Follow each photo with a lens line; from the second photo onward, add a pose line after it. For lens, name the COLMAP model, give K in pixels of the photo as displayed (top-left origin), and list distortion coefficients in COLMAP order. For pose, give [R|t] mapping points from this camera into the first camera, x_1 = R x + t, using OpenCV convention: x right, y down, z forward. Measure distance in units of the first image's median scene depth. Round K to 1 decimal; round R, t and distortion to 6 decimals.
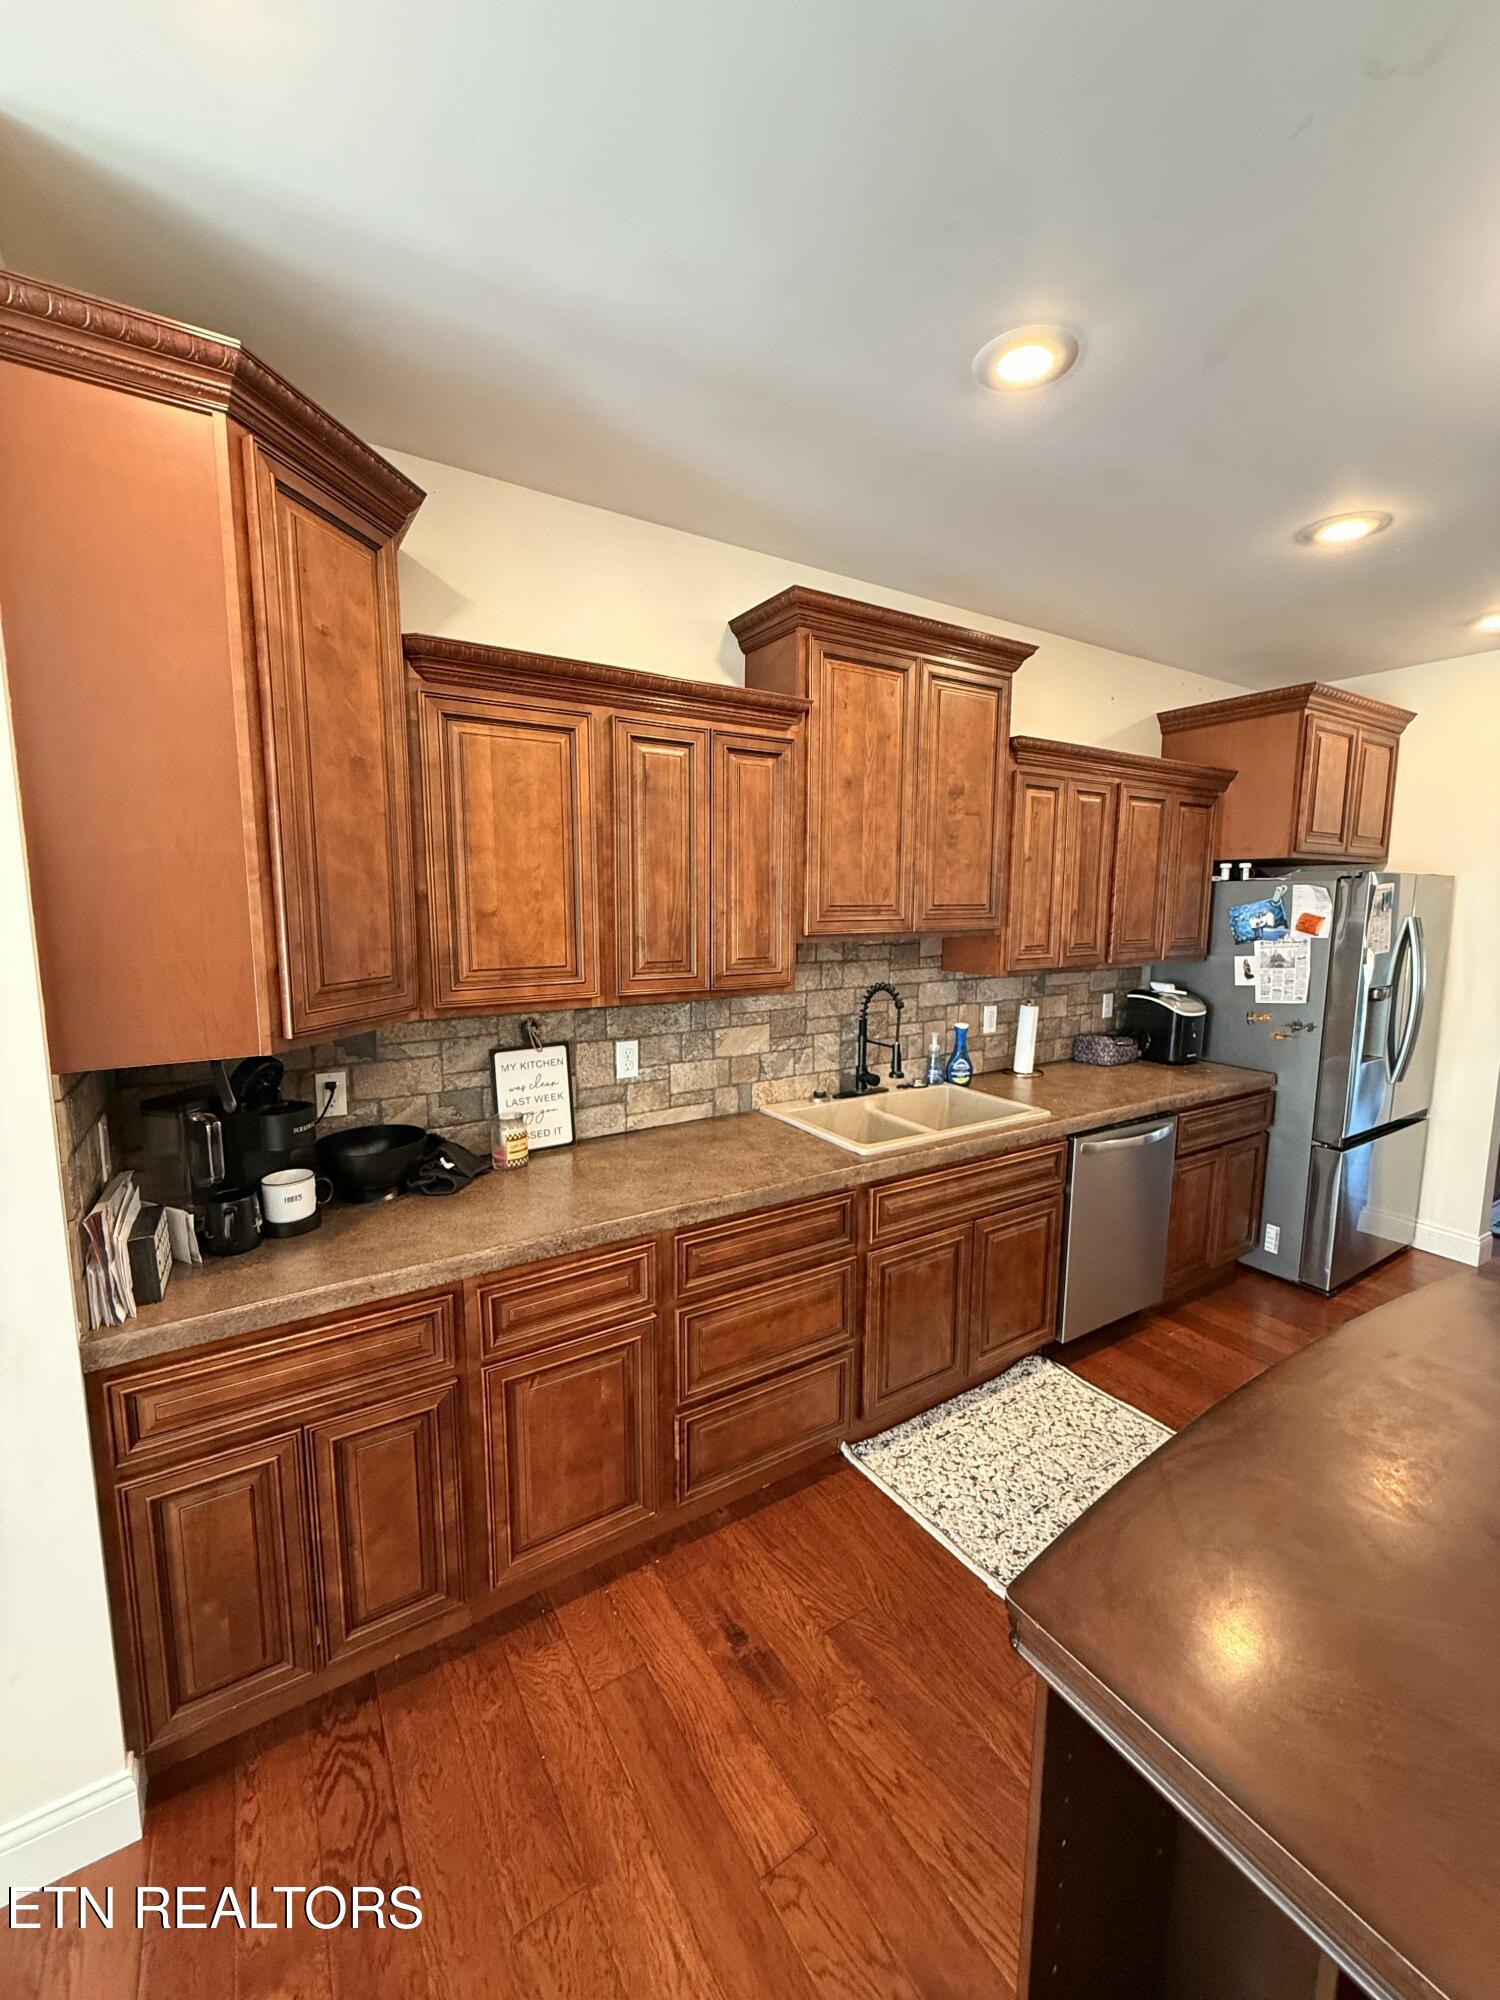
lens RADIAL K [[795.7, 0, 752.7], [0, 795.7, 997.9], [0, 0, 1]] dist [-0.000465, 0.000012]
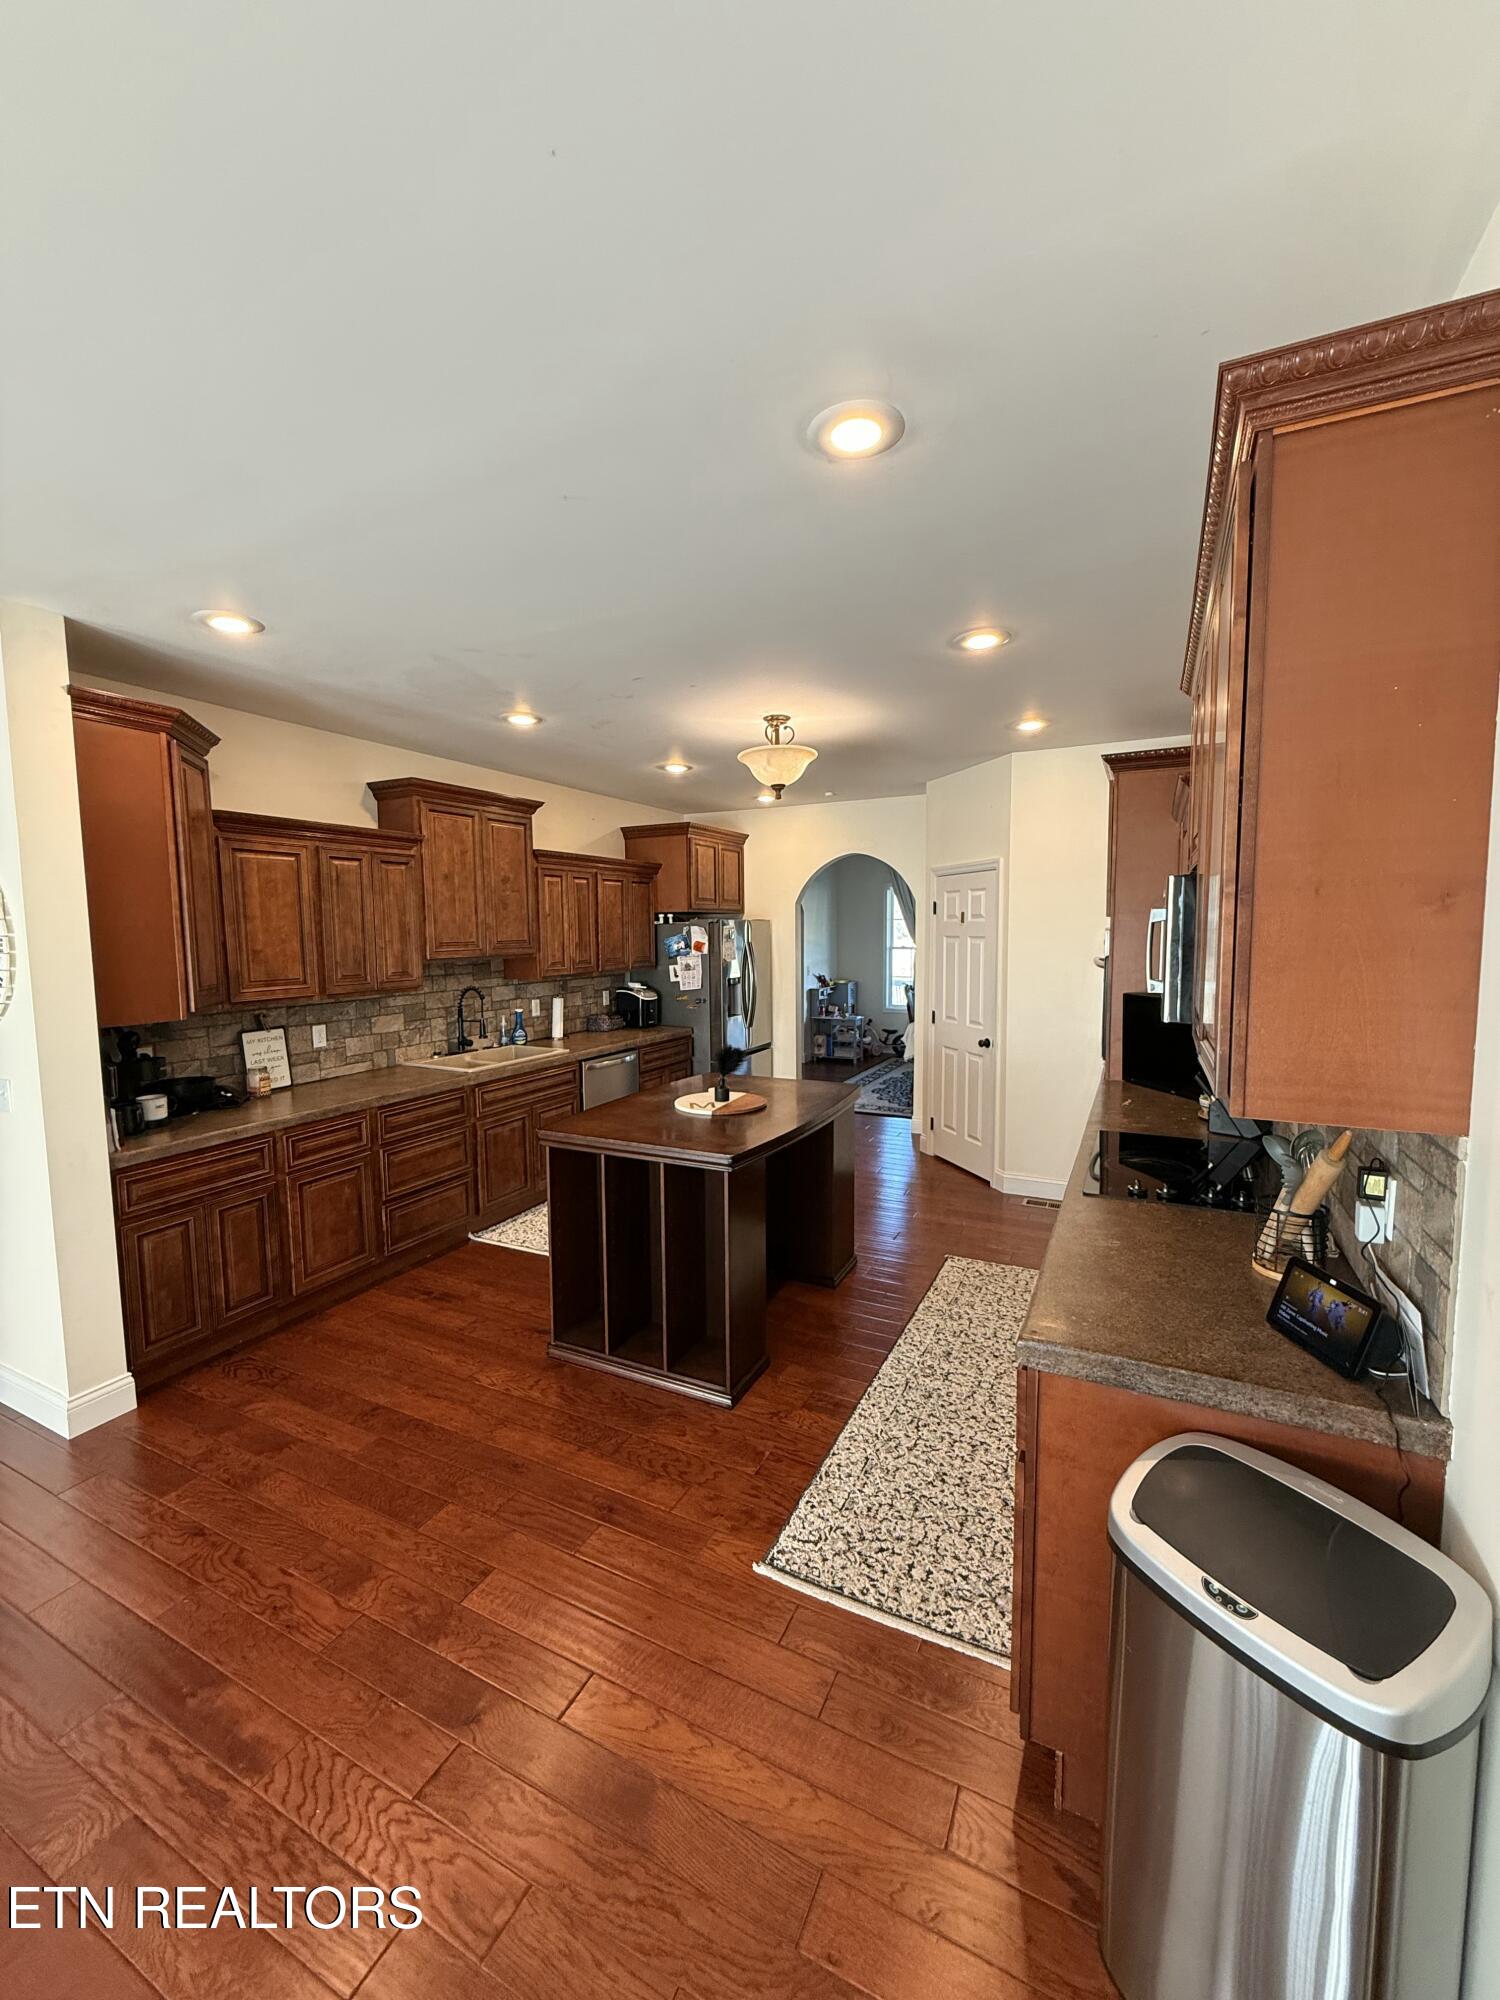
lens RADIAL K [[795.7, 0, 752.7], [0, 795.7, 997.9], [0, 0, 1]] dist [-0.000465, 0.000012]
pose [[0.857118, -0.058615, 0.511775, -0.224329], [0.079900, 0.996609, -0.019671, 0.100789], [-0.508887, 0.057752, 0.858894, -0.904901]]
